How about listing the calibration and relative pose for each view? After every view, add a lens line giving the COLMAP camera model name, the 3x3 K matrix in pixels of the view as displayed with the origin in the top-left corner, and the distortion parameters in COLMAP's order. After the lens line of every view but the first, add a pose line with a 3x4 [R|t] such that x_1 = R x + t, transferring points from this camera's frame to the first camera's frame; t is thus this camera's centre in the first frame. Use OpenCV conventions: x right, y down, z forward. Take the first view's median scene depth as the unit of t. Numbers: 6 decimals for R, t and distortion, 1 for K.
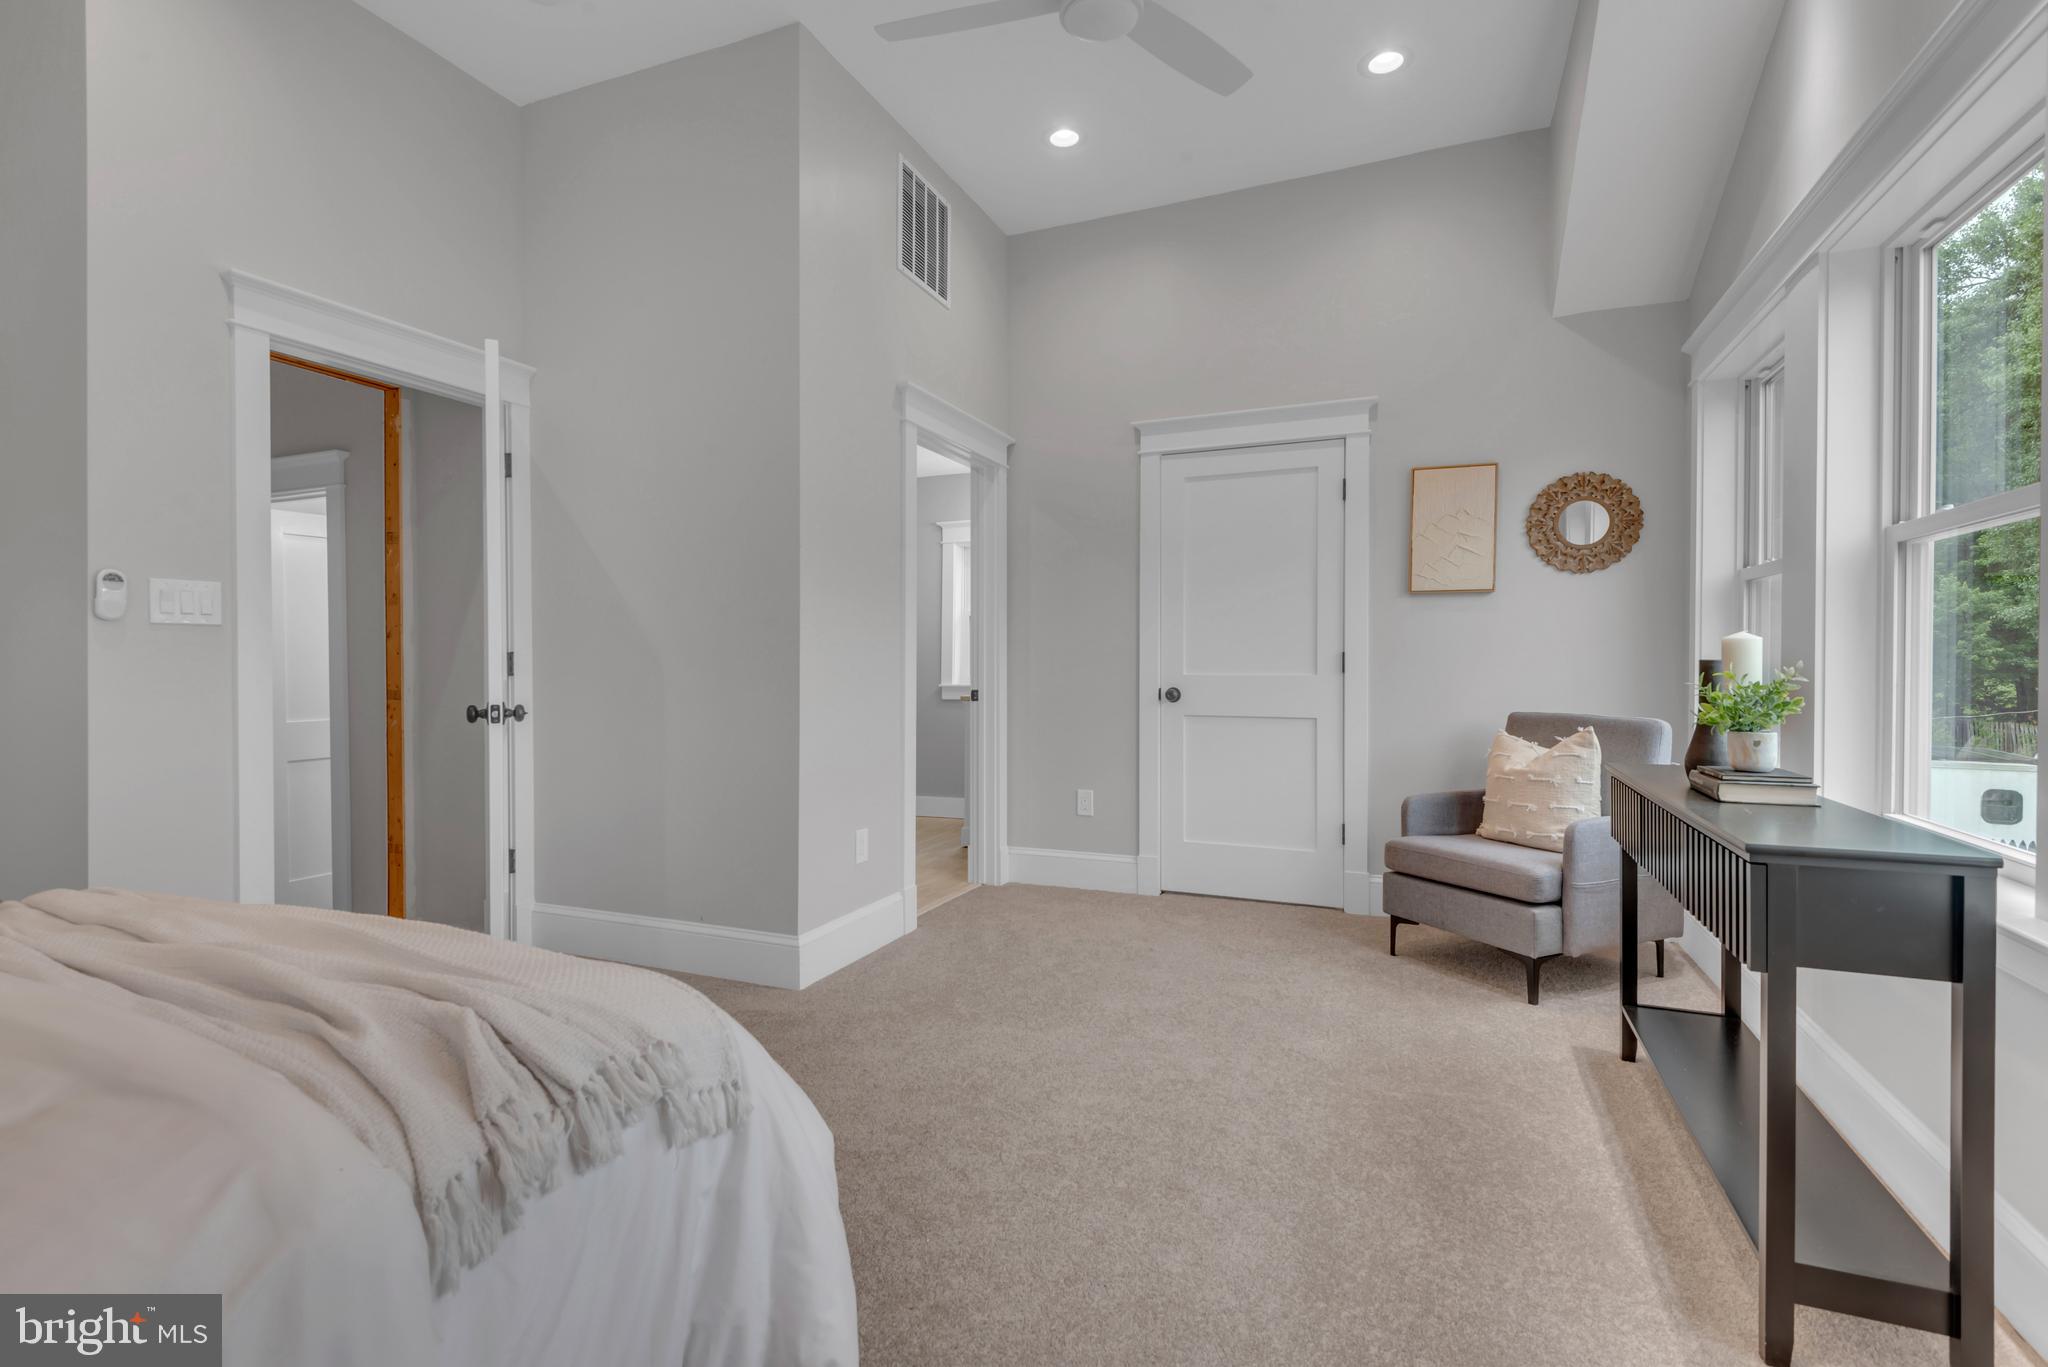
lens RADIAL K [[915.2, 0, 1016.0], [0, 915.2, 670.9], [0, 0, 1]] dist [0.037188, -0.021605]
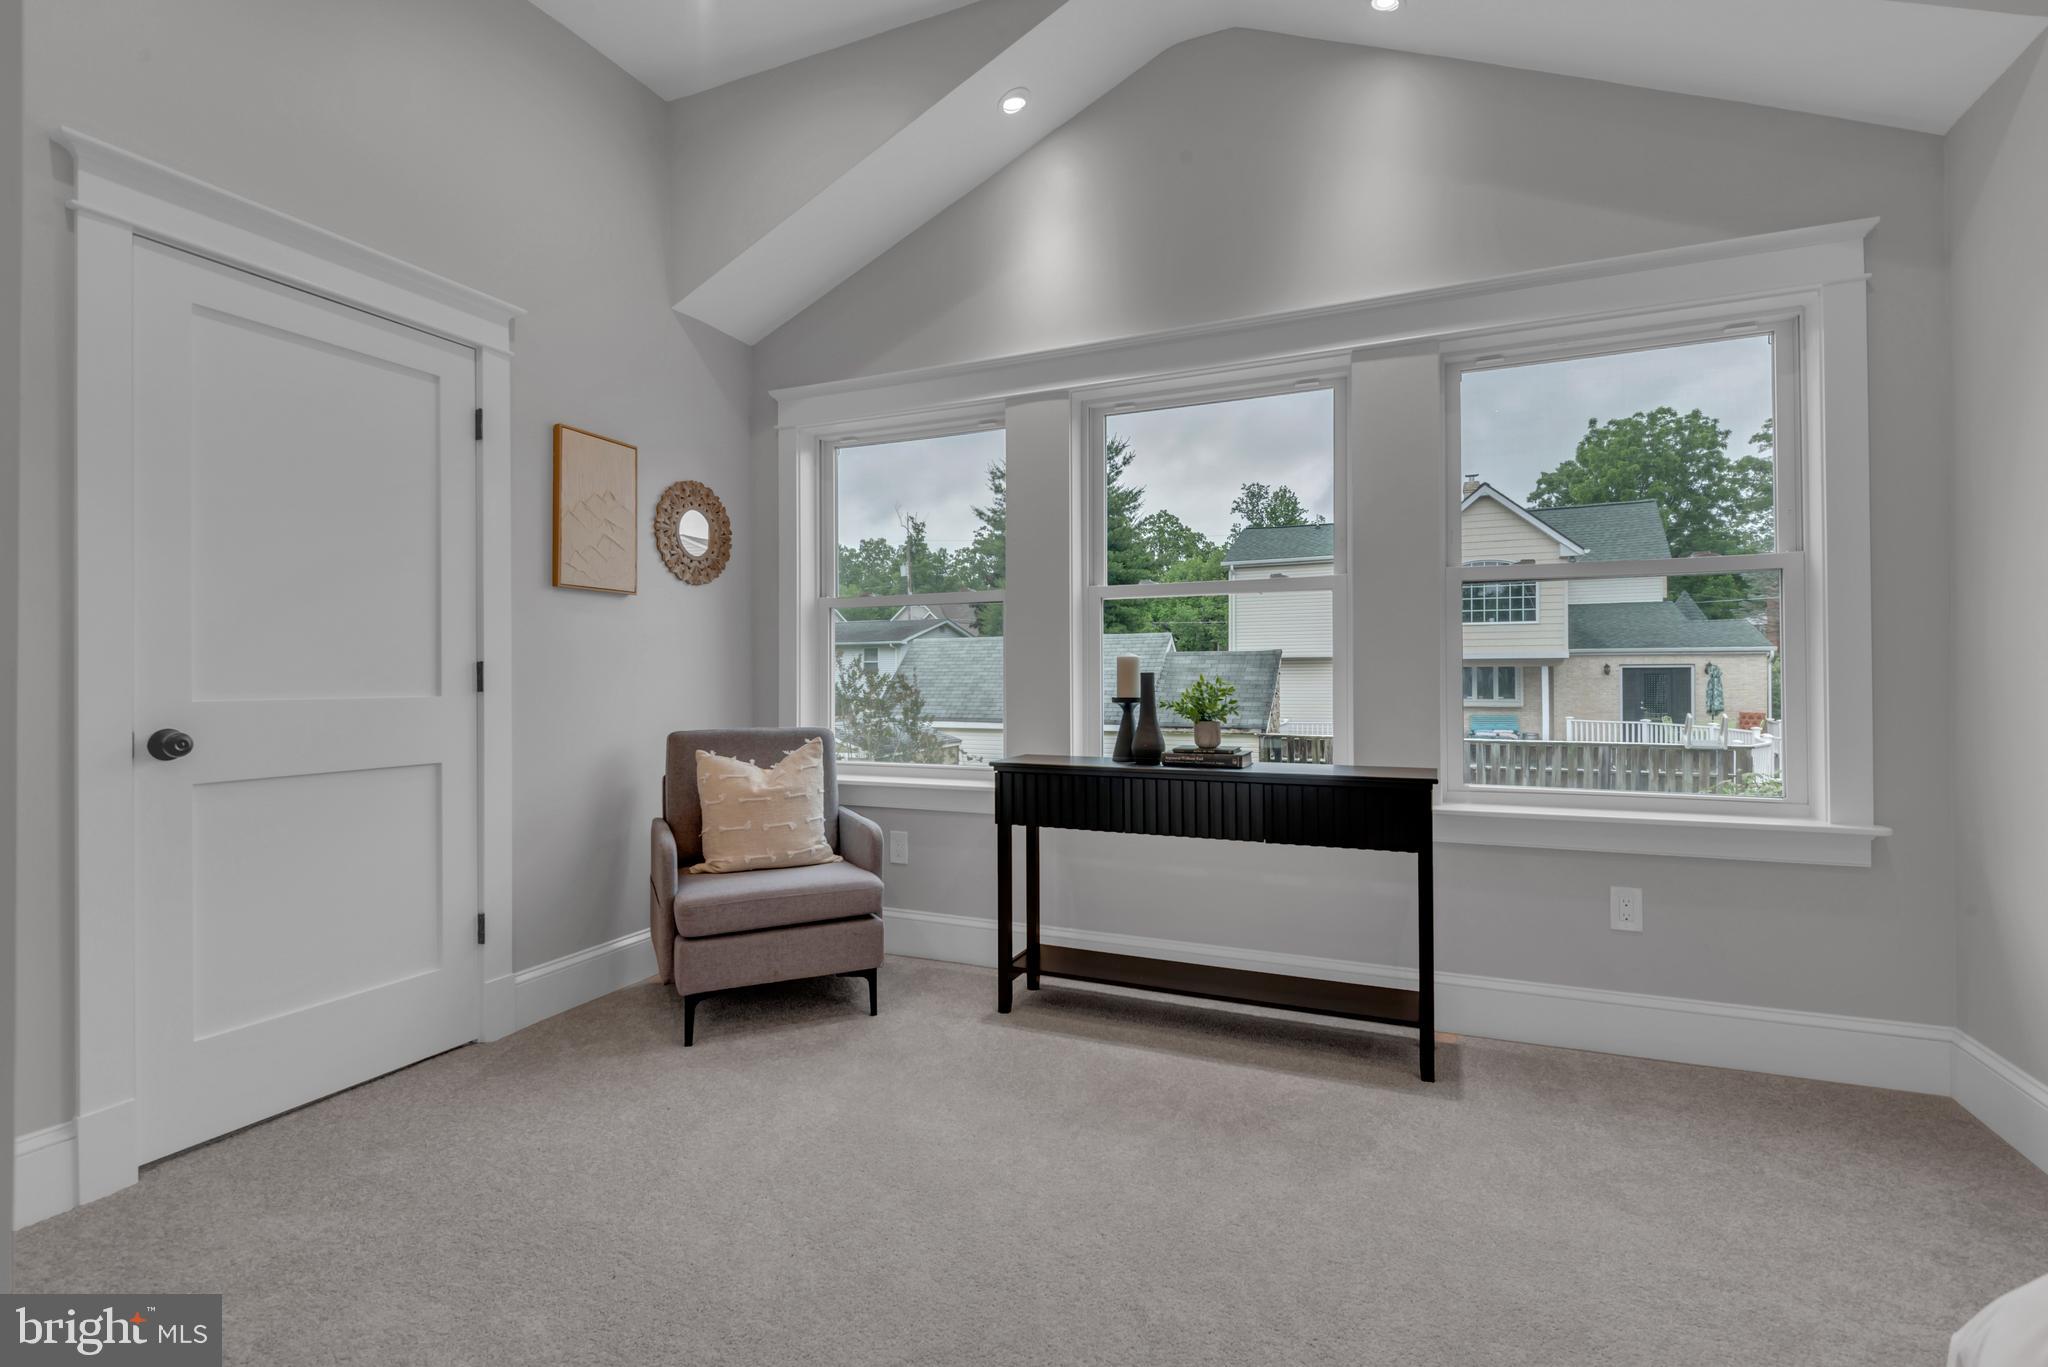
lens RADIAL K [[915.2, 0, 1016.0], [0, 915.2, 670.9], [0, 0, 1]] dist [0.037188, -0.021605]
pose [[0.044035, 0.004505, 0.999020, -0.337302], [0.010657, 0.999931, -0.004979, -0.006253], [-0.998973, 0.010866, 0.043984, 0.615516]]
